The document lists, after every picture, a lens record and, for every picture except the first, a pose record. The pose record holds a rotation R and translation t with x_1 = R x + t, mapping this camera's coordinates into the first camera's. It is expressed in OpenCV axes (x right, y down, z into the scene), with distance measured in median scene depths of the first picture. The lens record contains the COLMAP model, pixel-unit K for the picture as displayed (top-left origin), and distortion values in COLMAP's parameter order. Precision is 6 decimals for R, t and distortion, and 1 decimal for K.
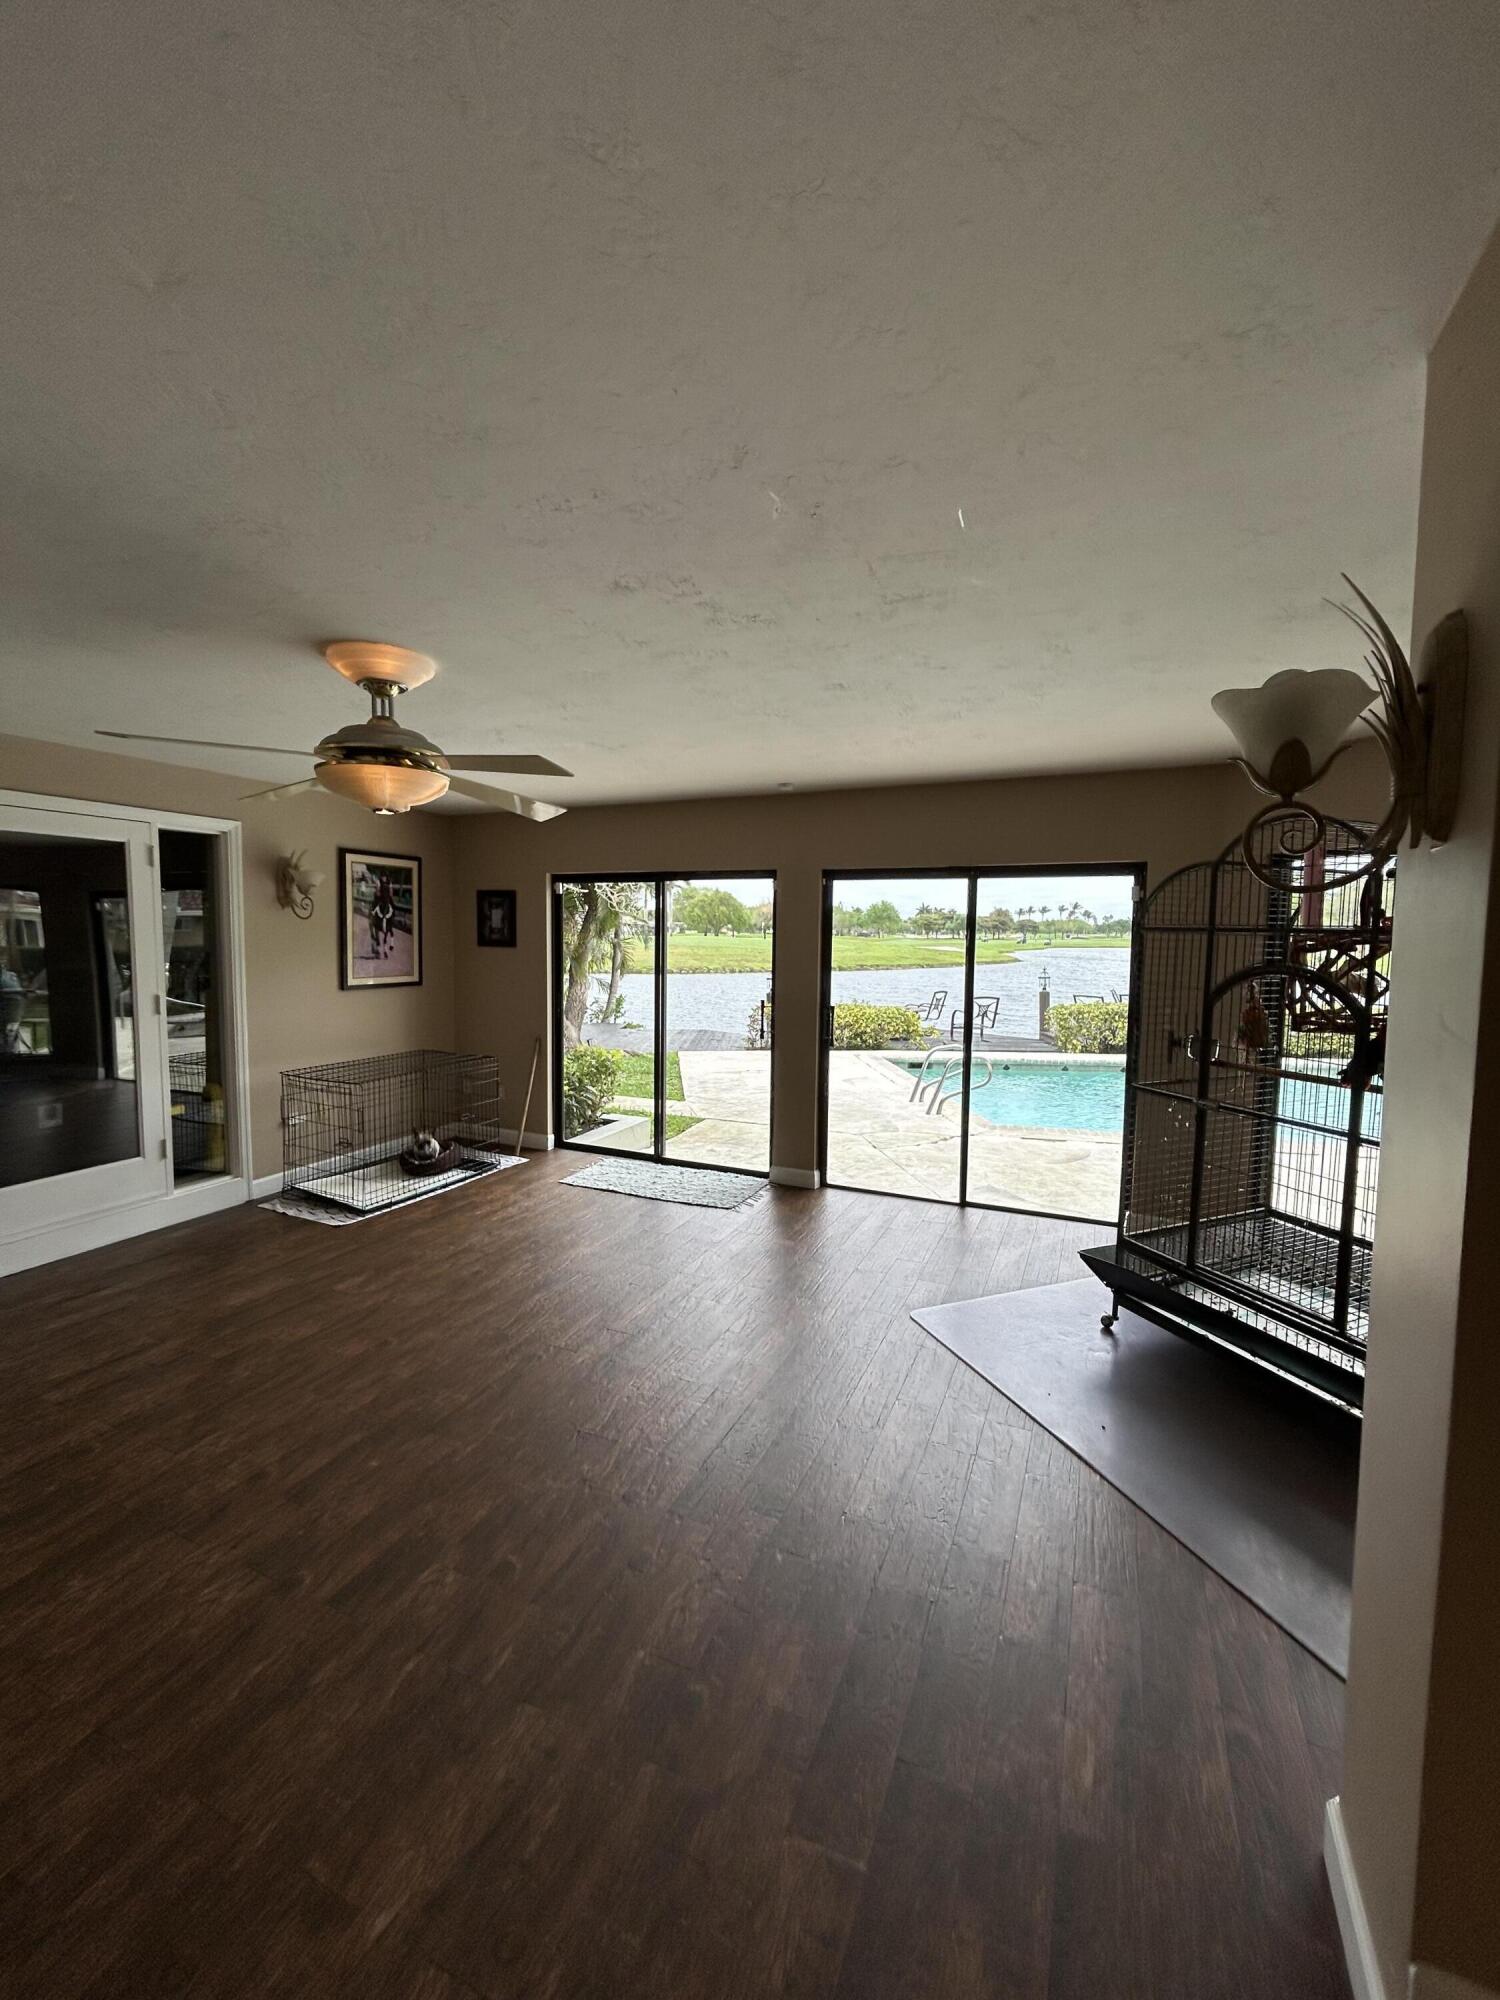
lens RADIAL K [[813.5, 0, 756.7], [0, 813.5, 993.5], [0, 0, 1]] dist [-0.001515, 0.000410]
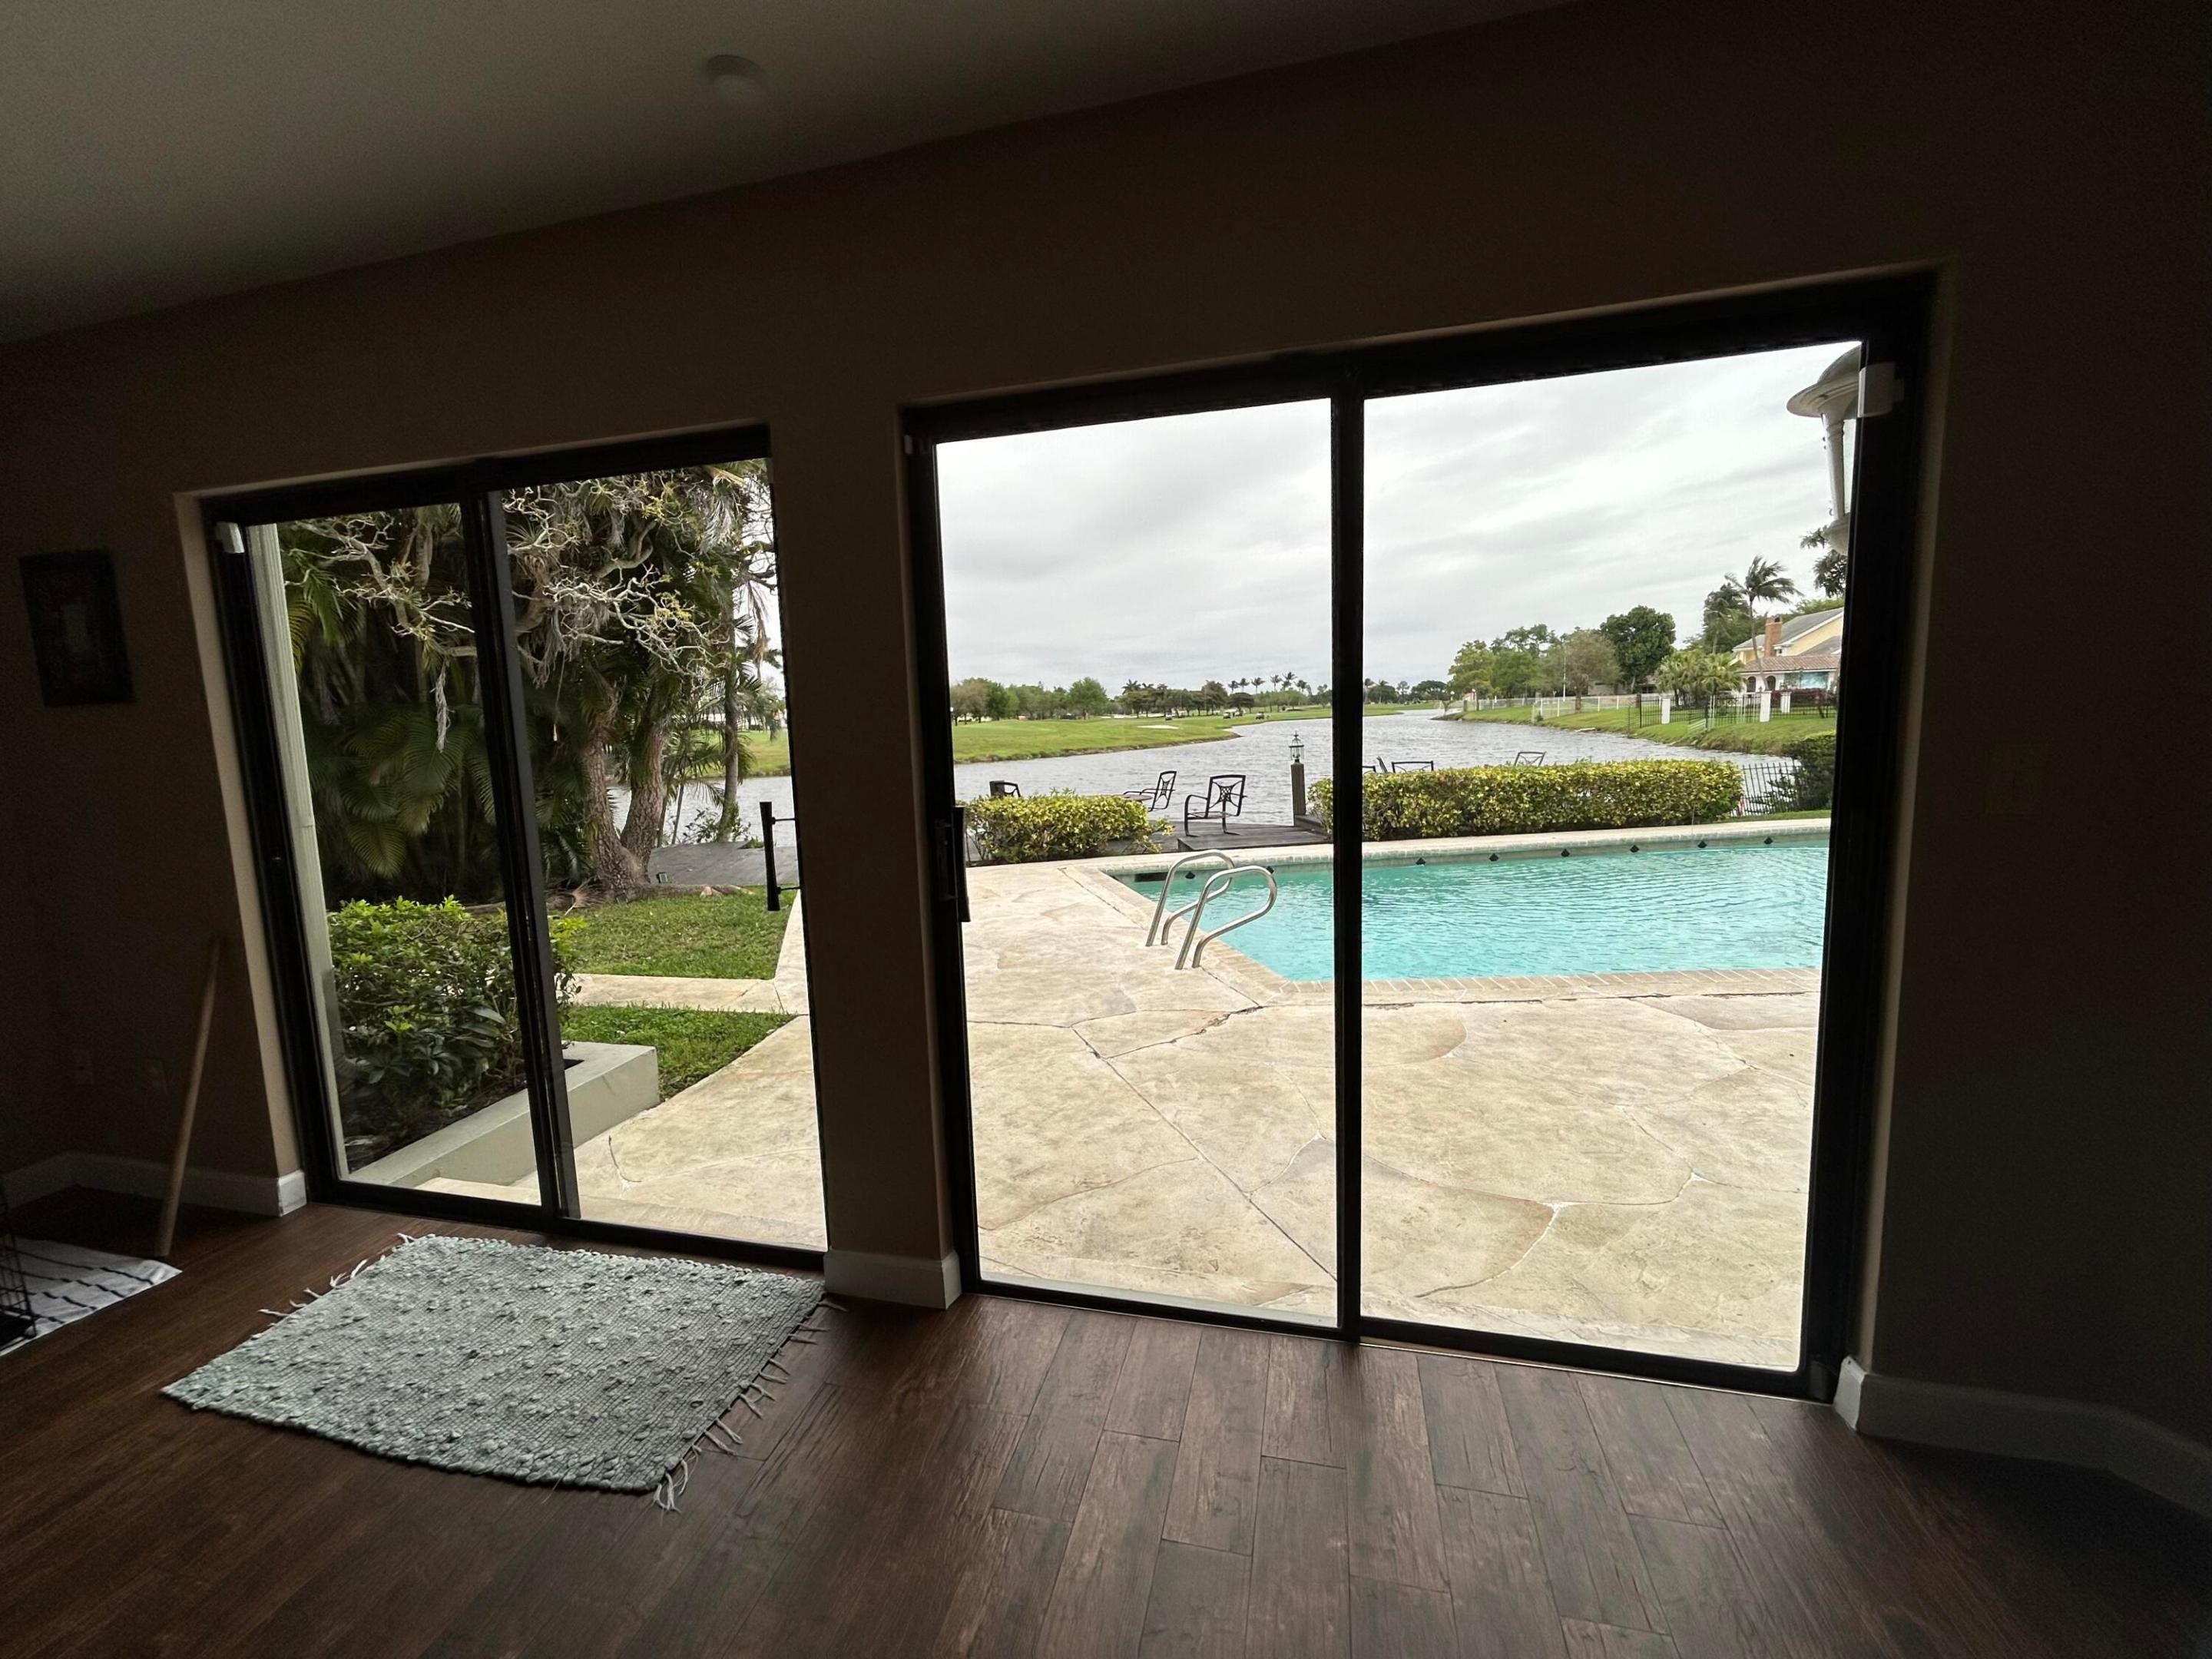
lens RADIAL K [[899.8, 0, 1108.9], [0, 899.8, 826.0], [0, 0, 1]] dist [-0.001515, 0.000410]
pose [[0.983469, -0.068211, 0.167738, 0.076669], [0.060571, 0.996898, 0.050256, 0.006722], [-0.170645, -0.039266, 0.984550, 0.507420]]
